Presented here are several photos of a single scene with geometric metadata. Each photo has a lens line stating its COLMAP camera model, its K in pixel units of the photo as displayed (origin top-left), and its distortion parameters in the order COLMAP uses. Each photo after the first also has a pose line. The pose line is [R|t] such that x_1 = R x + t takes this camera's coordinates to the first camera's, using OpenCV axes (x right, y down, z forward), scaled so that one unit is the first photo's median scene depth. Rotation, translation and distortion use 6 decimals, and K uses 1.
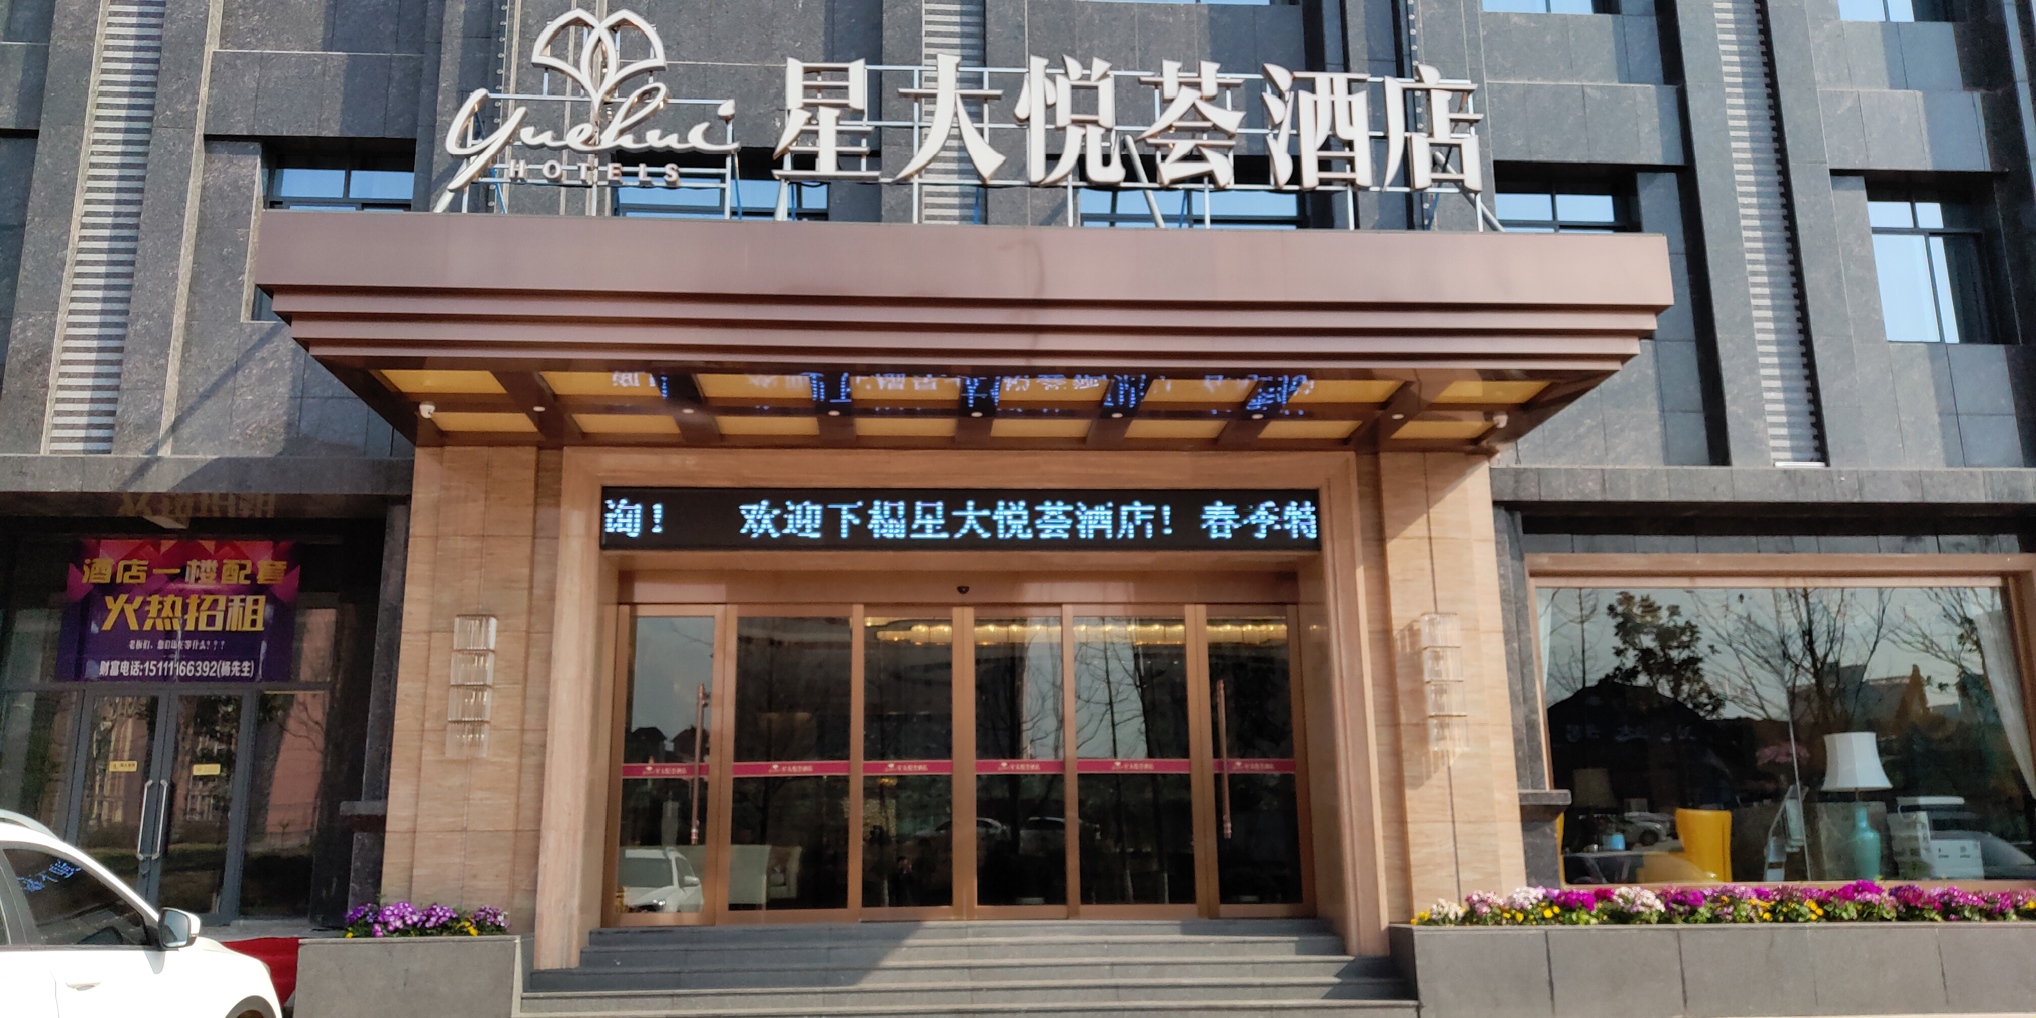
lens RADIAL K [[1460.3, 0, 1016.3], [0, 1460.3, 542.8], [0, 0, 1]] dist [0.025090, -0.000473]
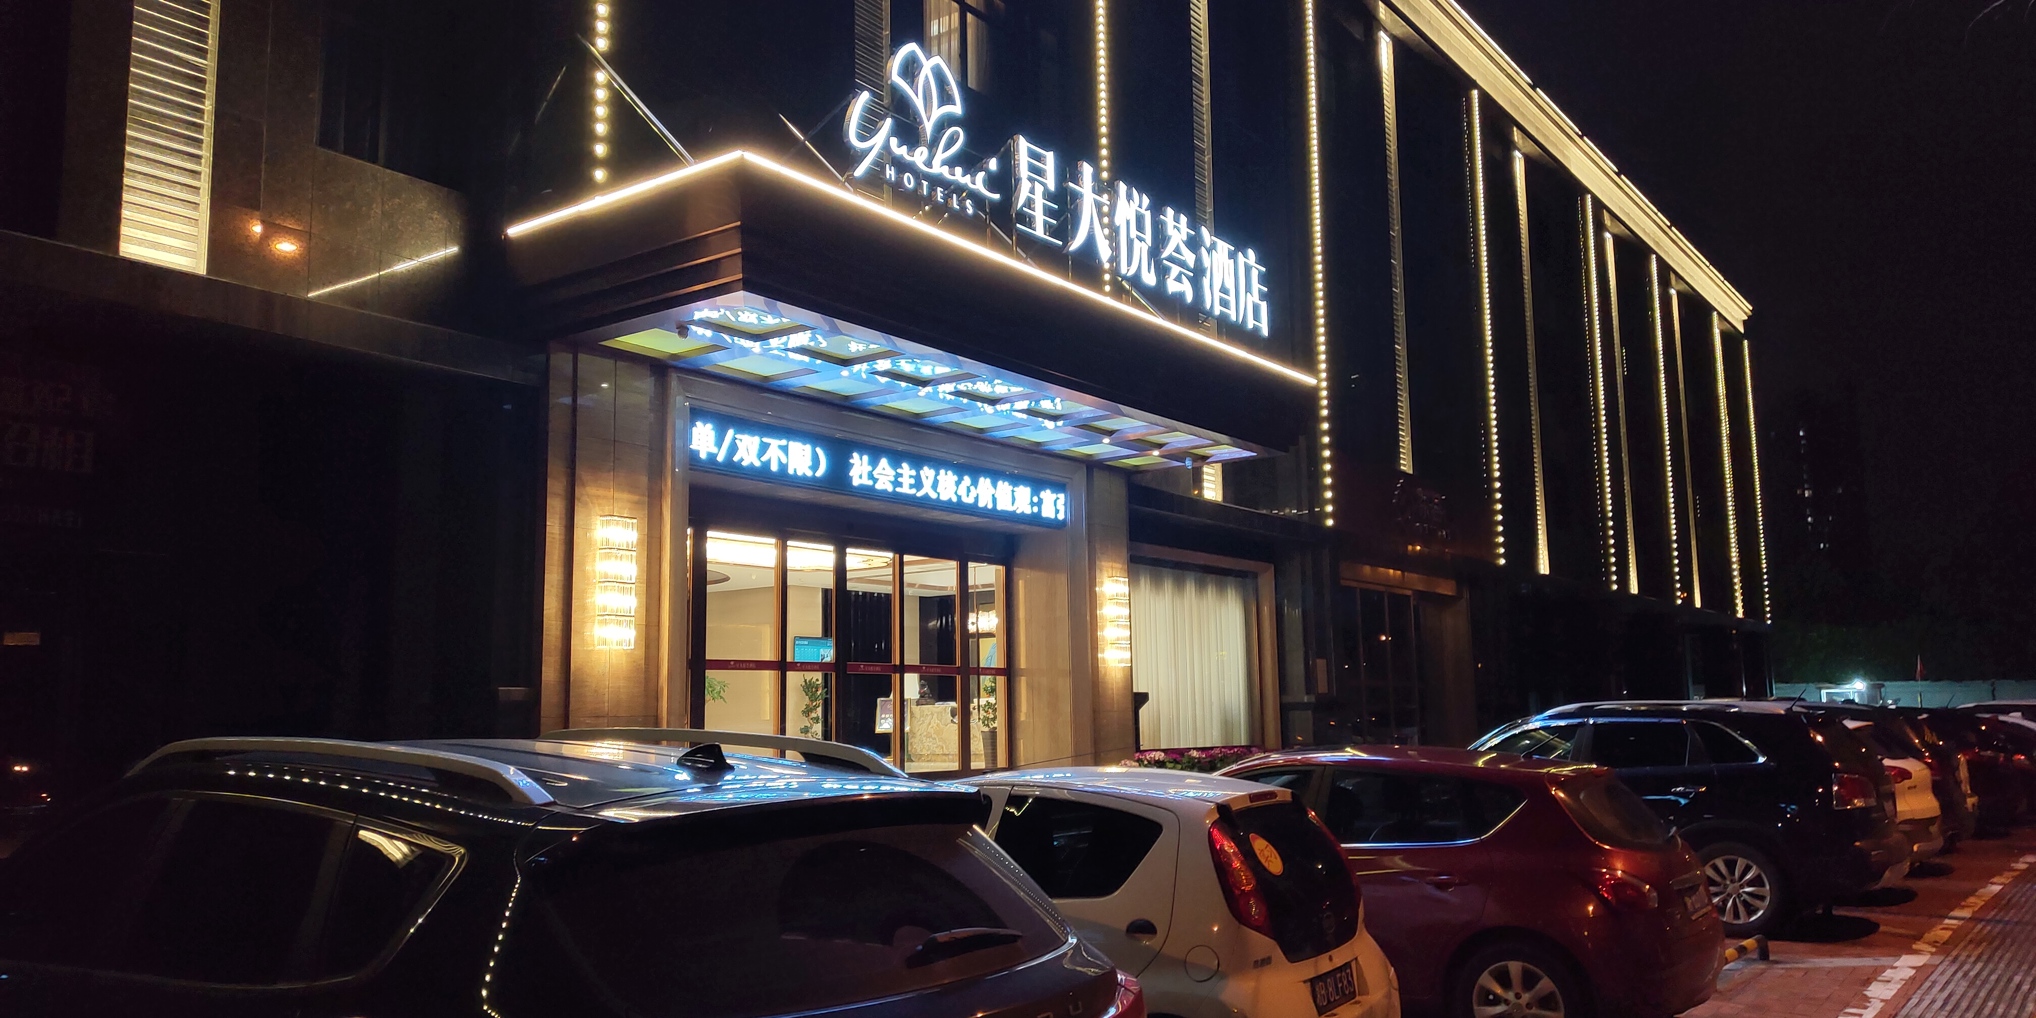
lens RADIAL K [[1470.4, 0, 1020.7], [0, 1470.4, 586.1], [0, 0, 1]] dist [-0.025881, 0.000626]
pose [[0.643242, 0.066742, 0.762749, -1.121833], [-0.152451, 0.987411, 0.042165, 0.010309], [-0.750332, -0.143404, 0.645319, 0.096703]]
